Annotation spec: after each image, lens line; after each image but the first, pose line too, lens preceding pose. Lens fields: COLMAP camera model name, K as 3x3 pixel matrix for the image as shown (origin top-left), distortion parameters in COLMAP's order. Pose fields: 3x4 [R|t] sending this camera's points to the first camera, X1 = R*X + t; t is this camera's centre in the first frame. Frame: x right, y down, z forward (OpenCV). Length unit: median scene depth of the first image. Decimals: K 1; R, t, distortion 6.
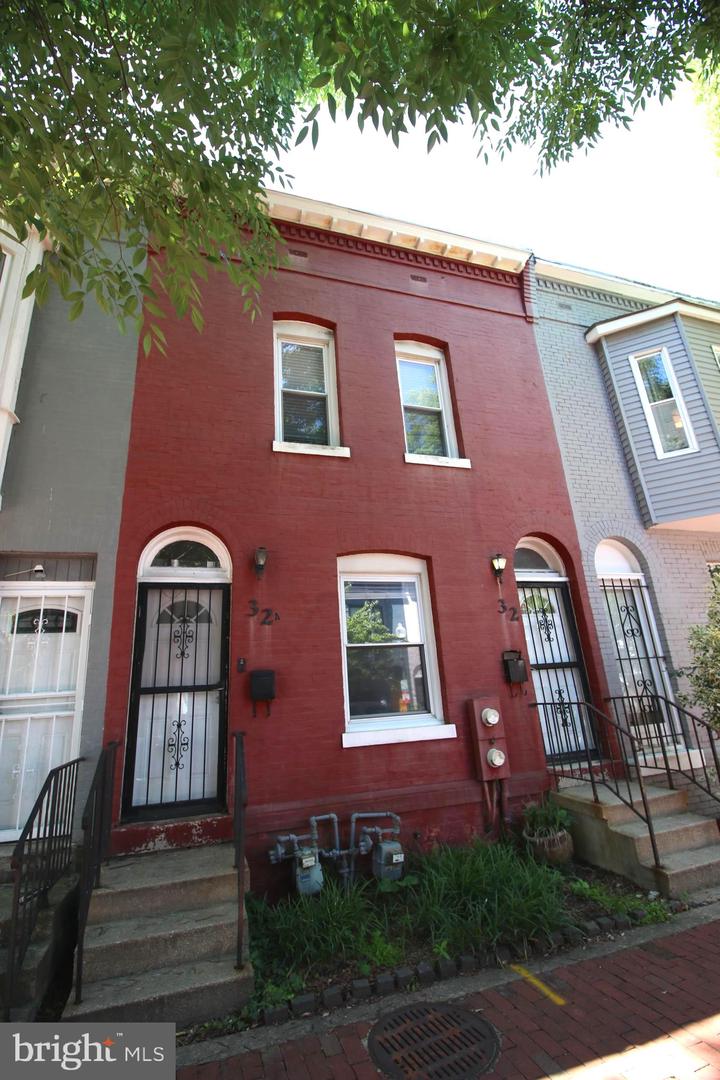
lens RADIAL K [[507.1, 0, 360.7], [0, 507.1, 534.2], [0, 0, 1]] dist [-0.010099, -0.003583]
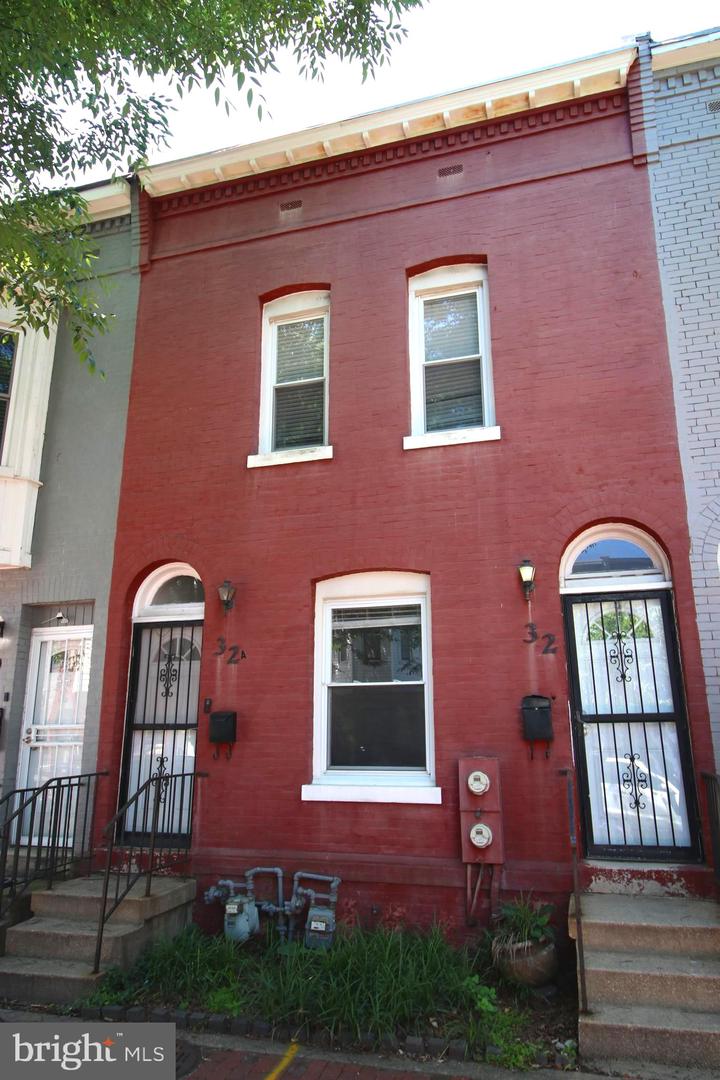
lens RADIAL K [[741.5, 0, 360.0], [0, 741.5, 543.5], [0, 0, 1]] dist [-0.001986, -0.000009]
pose [[0.821719, -0.084218, -0.563636, 0.773251], [0.131179, 0.990415, 0.043257, -0.067902], [0.554590, -0.109482, 0.824890, 0.019832]]
